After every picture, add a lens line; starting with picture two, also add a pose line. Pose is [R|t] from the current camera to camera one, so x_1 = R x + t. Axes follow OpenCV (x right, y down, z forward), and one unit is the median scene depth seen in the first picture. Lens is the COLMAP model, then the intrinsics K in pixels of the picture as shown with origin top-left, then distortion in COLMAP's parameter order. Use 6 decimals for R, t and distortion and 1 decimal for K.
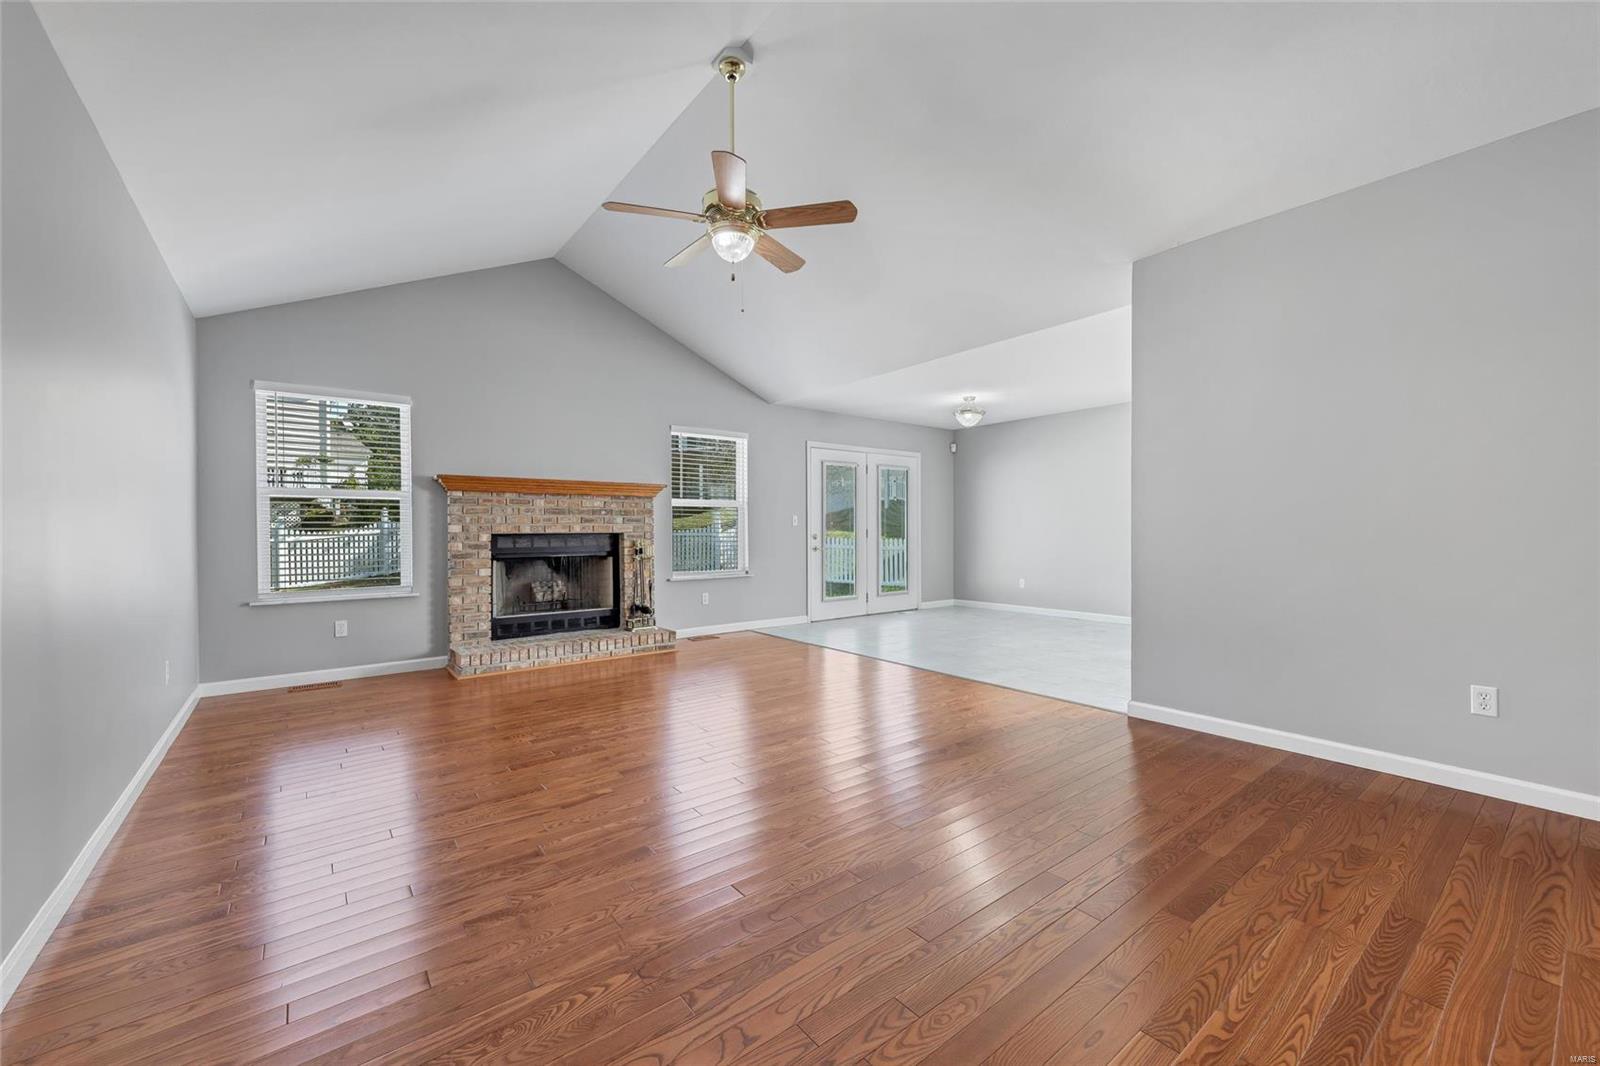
lens RADIAL K [[627.9, 0, 792.8], [0, 627.9, 538.5], [0, 0, 1]] dist [0.008604, 0.000816]
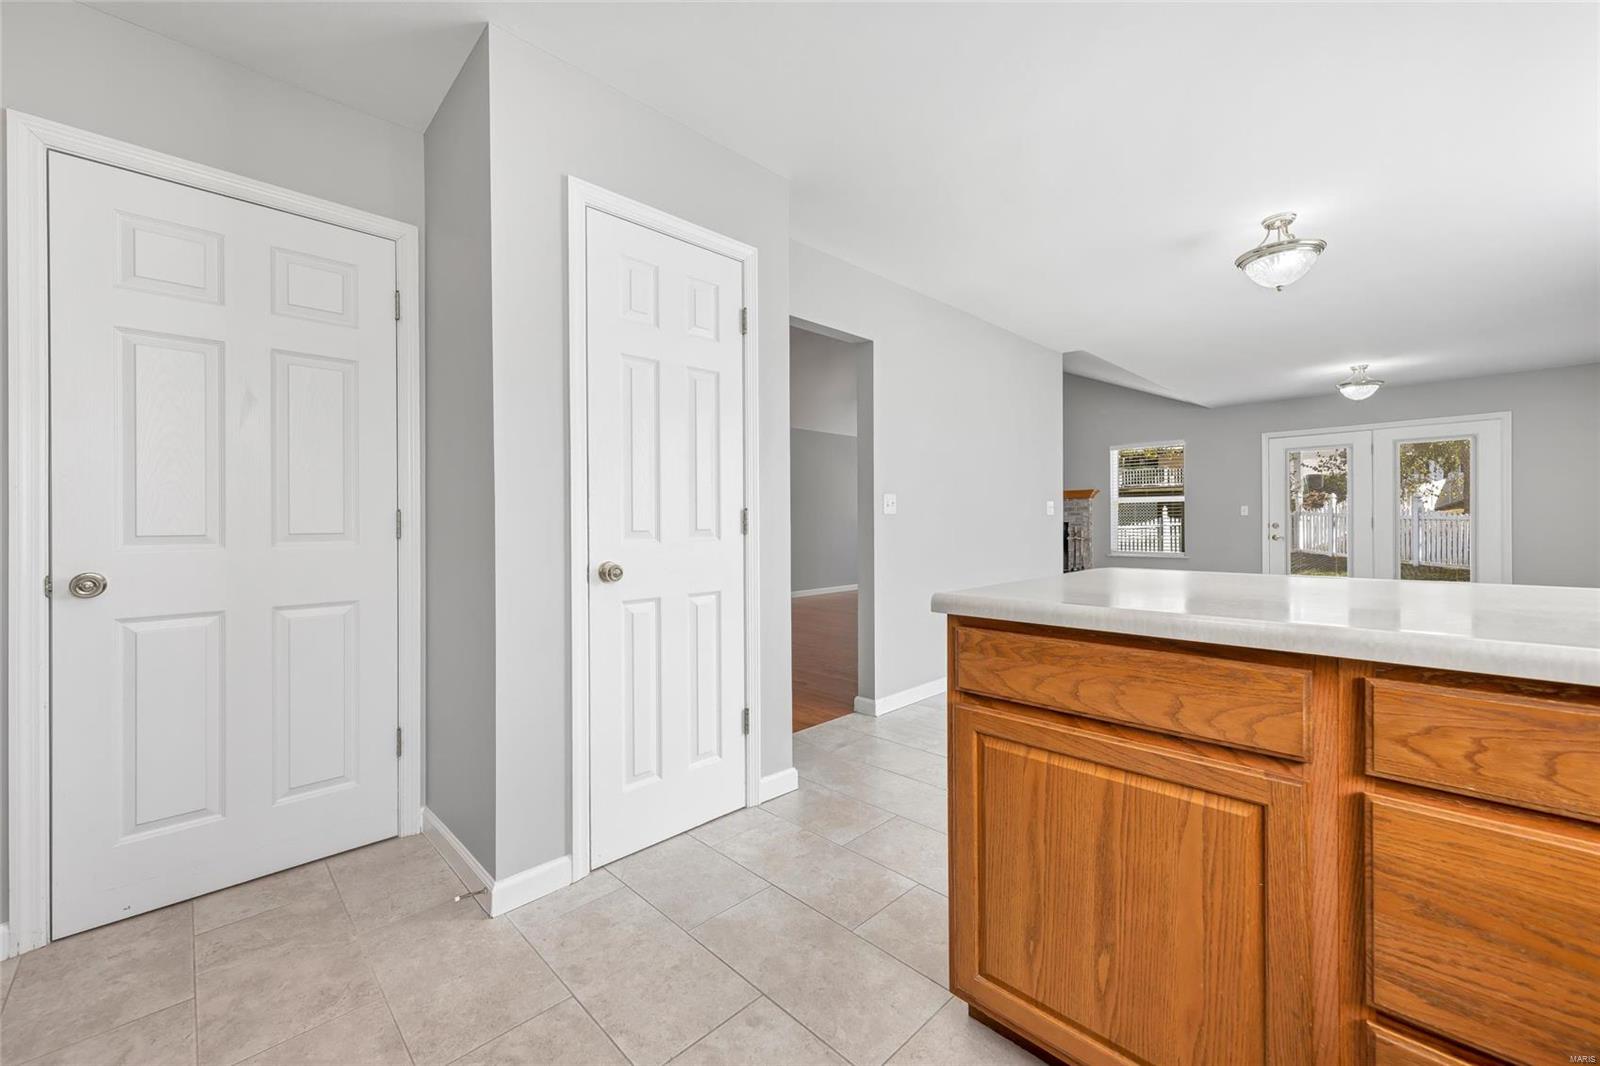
lens RADIAL K [[627.9, 0, 798.7], [0, 627.9, 522.5], [0, 0, 1]] dist [0.008604, 0.000816]
pose [[0.106577, 0.004452, -0.994294, 1.284593], [-0.001620, 0.999989, 0.004304, -0.014677], [0.994303, 0.001152, 0.106583, 0.174449]]
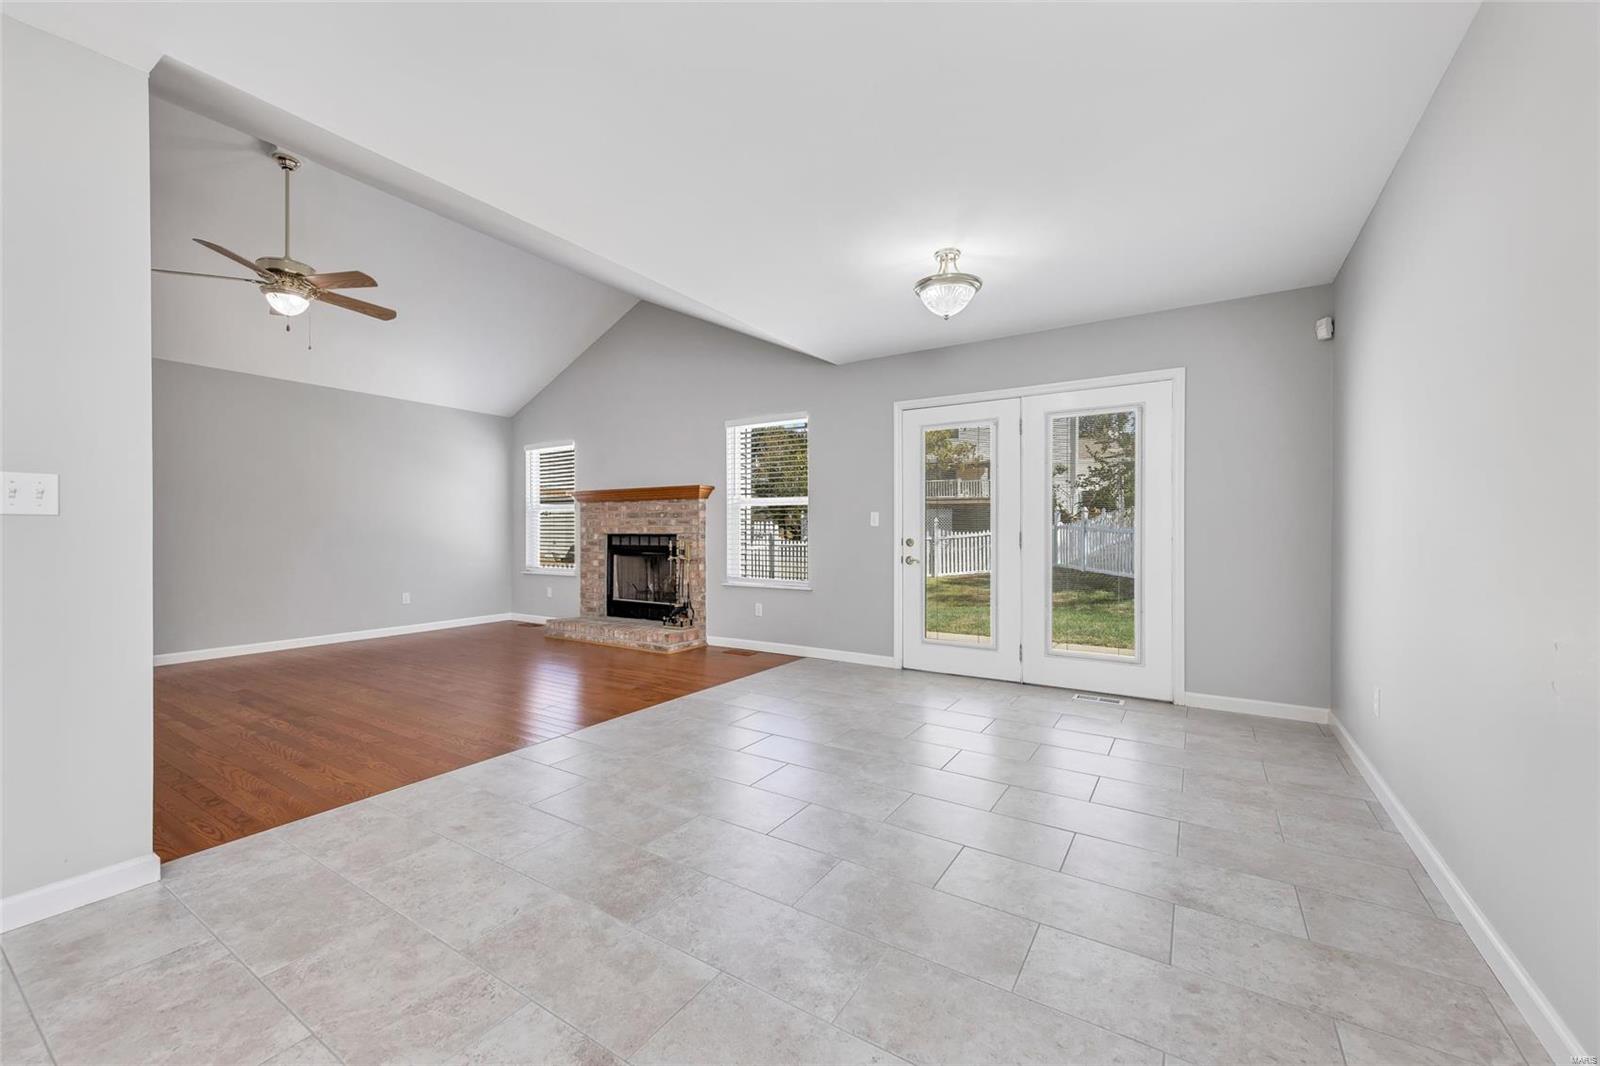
lens RADIAL K [[627.9, 0, 804.5], [0, 627.9, 531.0], [0, 0, 1]] dist [0.008604, 0.000816]
pose [[0.334503, 0.005857, -0.942376, 0.834303], [-0.012610, 0.999919, 0.001738, -0.019501], [0.942310, 0.011302, 0.334550, 0.897903]]
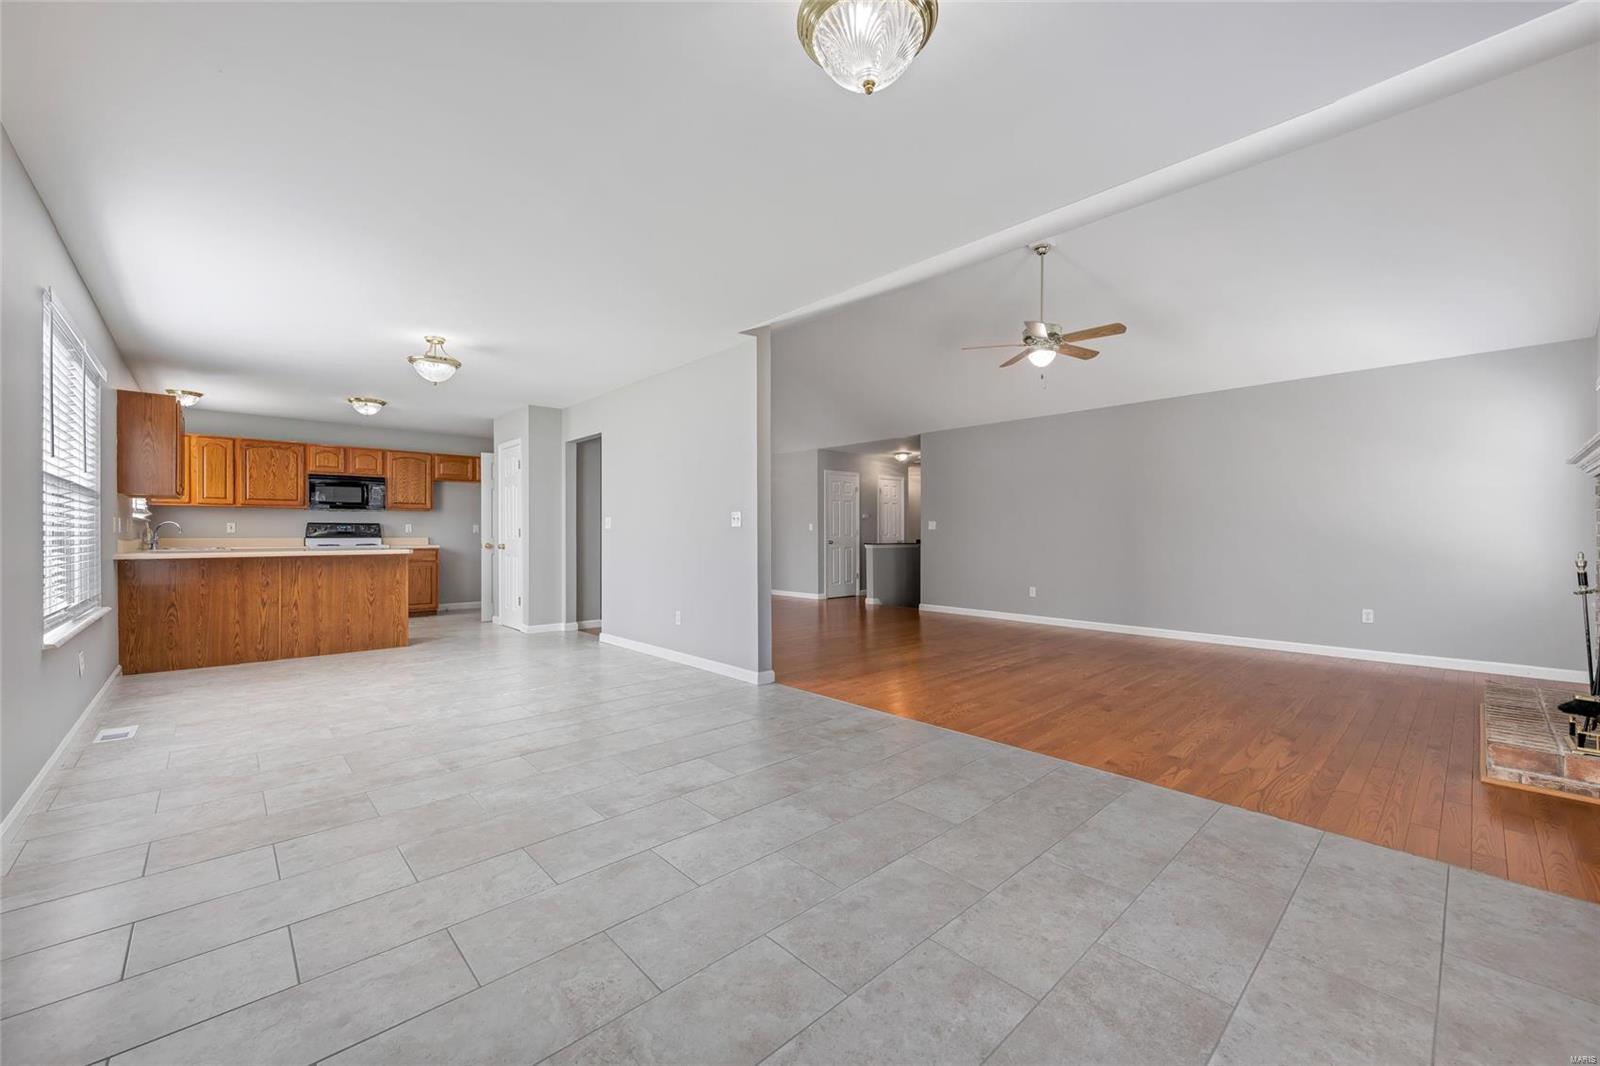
lens RADIAL K [[627.9, 0, 798.7], [0, 627.9, 531.8], [0, 0, 1]] dist [0.008604, 0.000816]
pose [[-0.996979, 0.008054, -0.077256, 0.392023], [0.007498, 0.999944, 0.007487, -0.021610], [0.077312, 0.006885, -0.996983, 1.482922]]
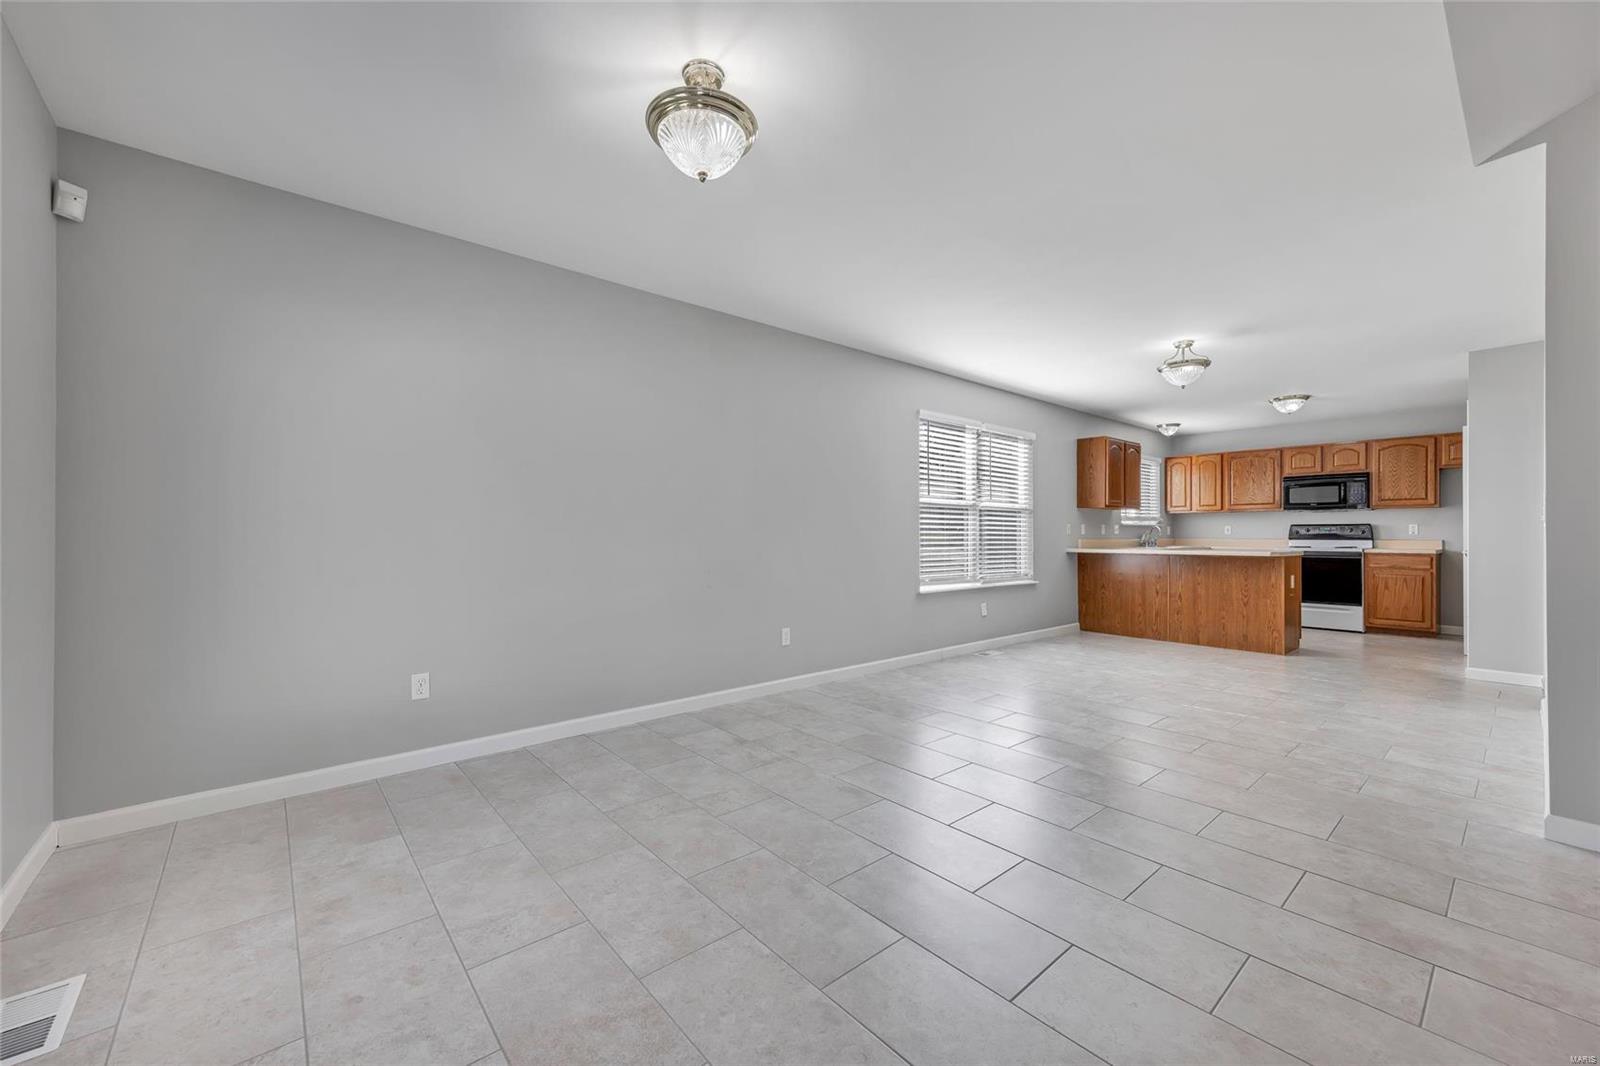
lens RADIAL K [[627.9, 0, 802.1], [0, 627.9, 534.0], [0, 0, 1]] dist [0.008604, 0.000816]
pose [[-0.045759, 0.008972, 0.998912, -0.005087], [0.007744, 0.999933, -0.008626, -0.014920], [-0.998923, 0.007341, -0.045825, 1.171145]]
